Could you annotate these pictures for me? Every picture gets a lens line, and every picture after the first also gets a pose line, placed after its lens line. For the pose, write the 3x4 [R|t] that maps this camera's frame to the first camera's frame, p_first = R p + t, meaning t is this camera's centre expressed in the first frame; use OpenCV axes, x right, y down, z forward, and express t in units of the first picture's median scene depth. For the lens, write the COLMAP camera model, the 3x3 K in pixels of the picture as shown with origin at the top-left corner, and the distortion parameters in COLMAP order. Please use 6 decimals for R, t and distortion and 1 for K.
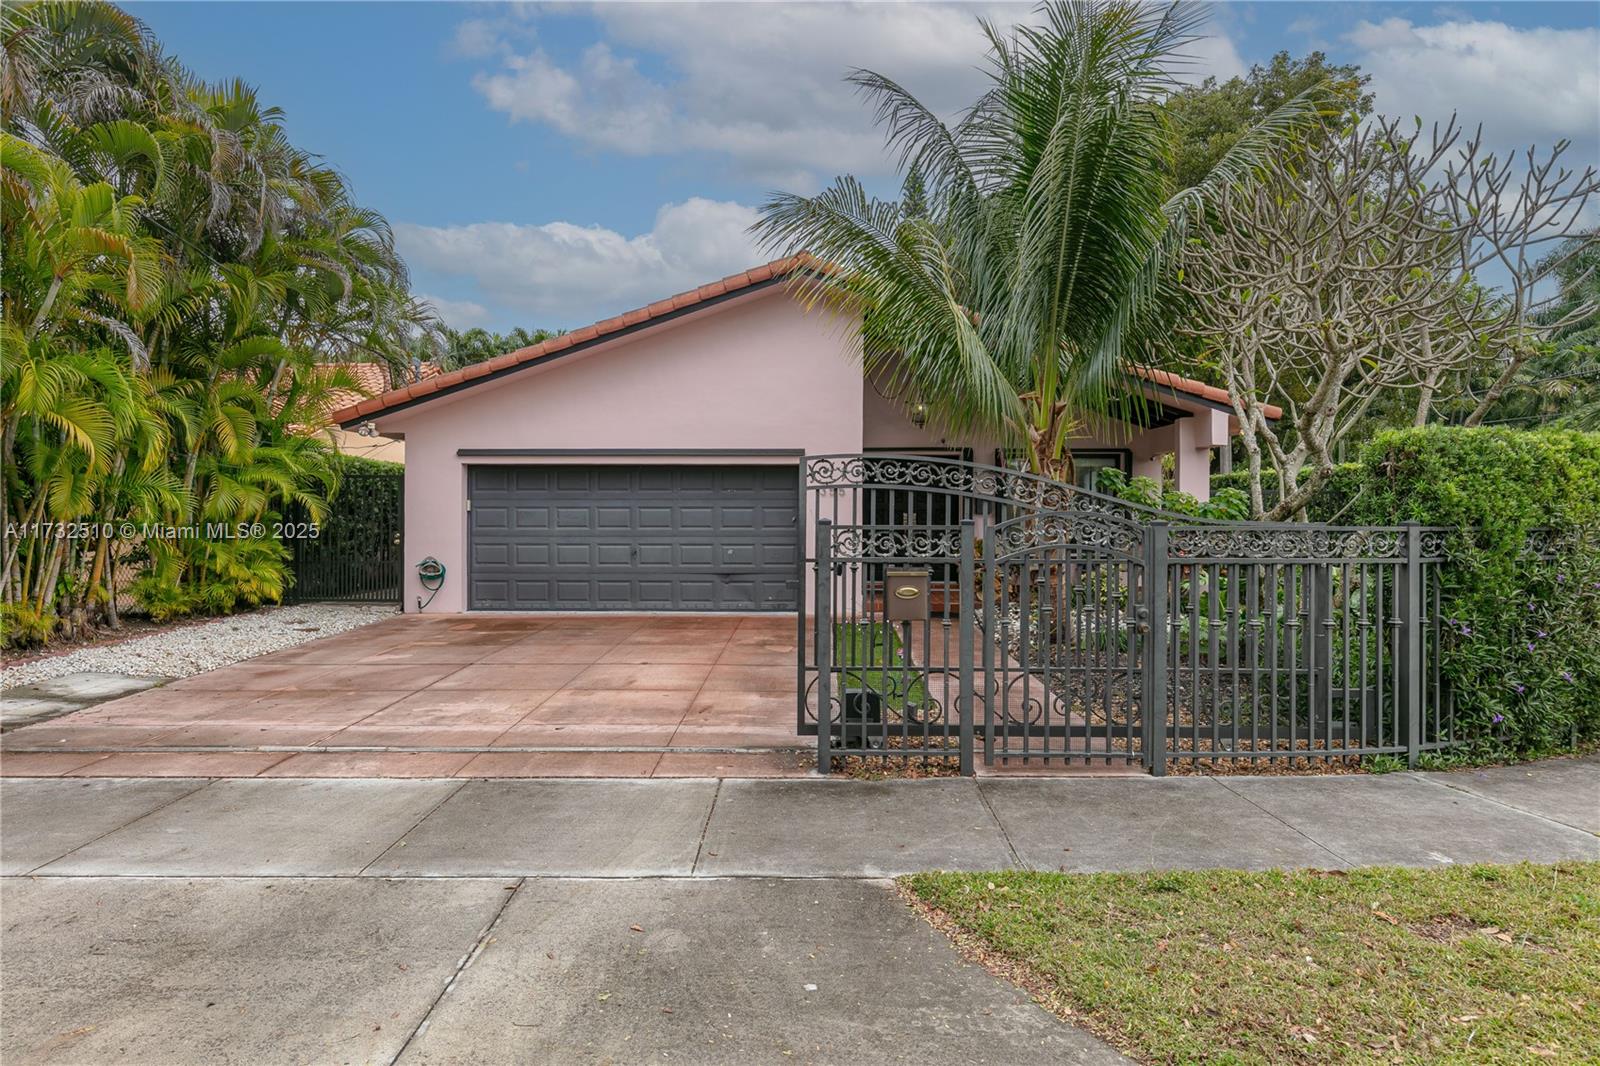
lens RADIAL K [[947.8, 0, 798.6], [0, 947.8, 508.3], [0, 0, 1]] dist [0.001739, -0.000507]
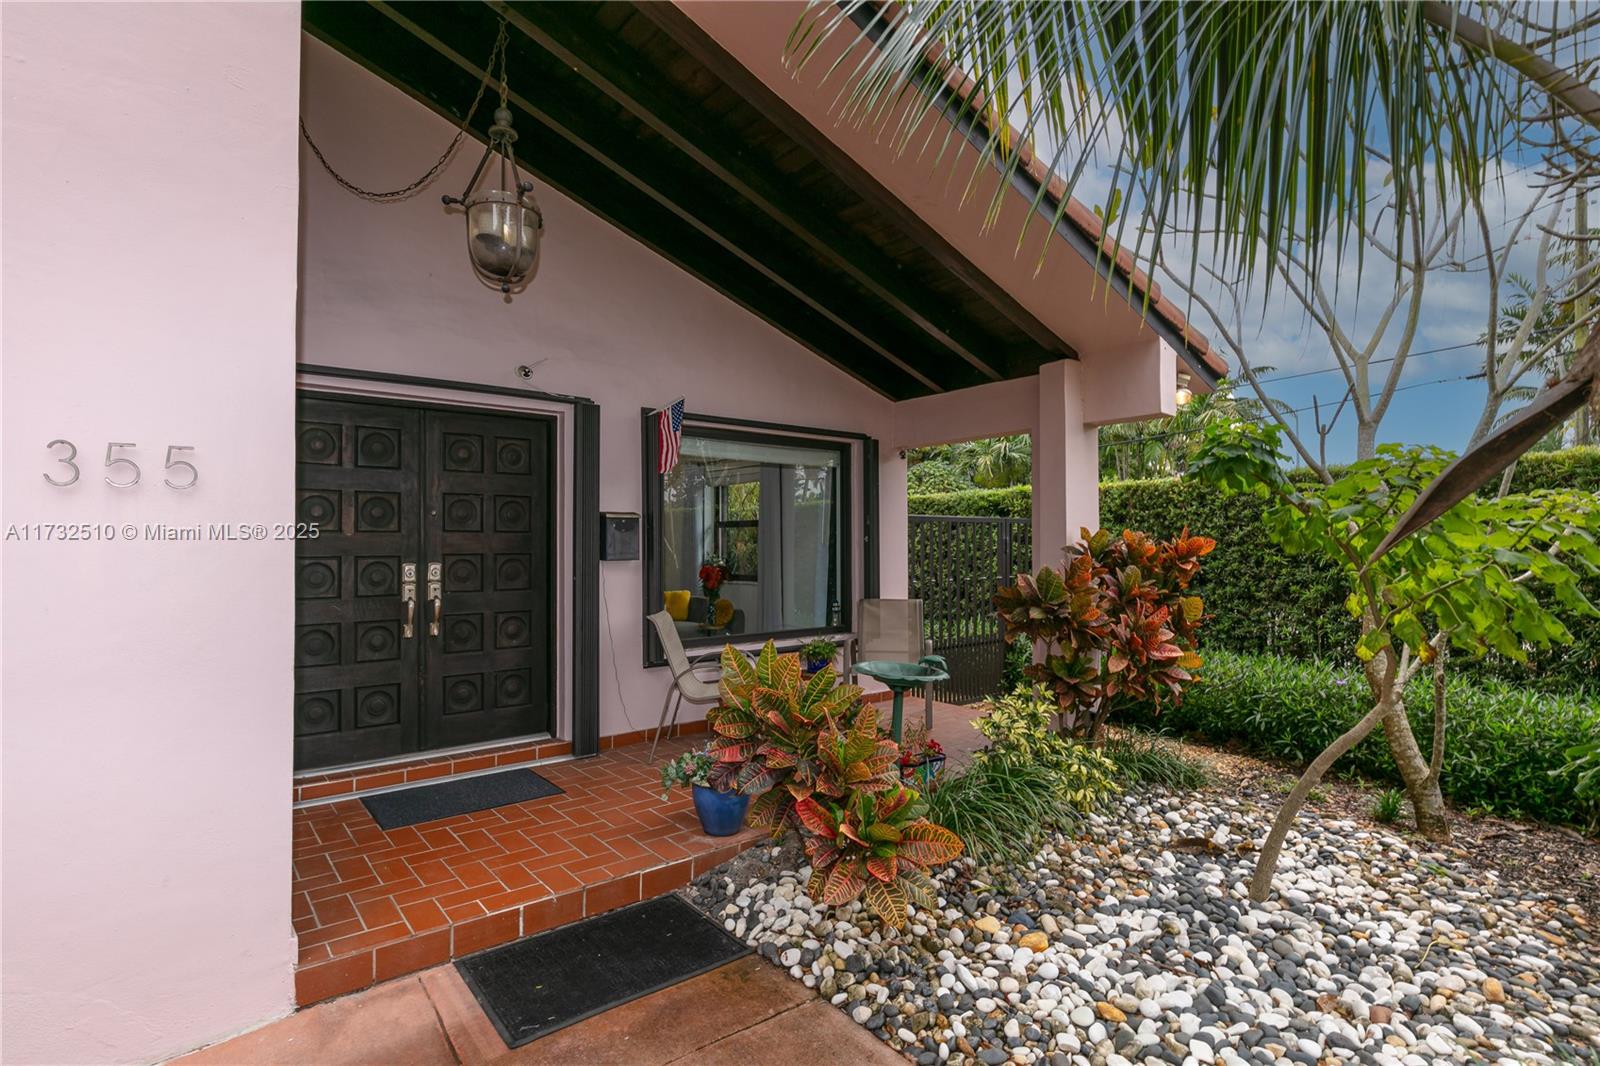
lens RADIAL K [[785.1, 0, 800.0], [0, 785.1, 533.0], [0, 0, 1]] dist [-0.013022, -0.000112]
pose [[0.764064, 0.006943, 0.645103, 0.091089], [0.002956, 0.999894, -0.014263, -0.003461], [-0.645134, 0.012805, 0.763962, 1.805625]]
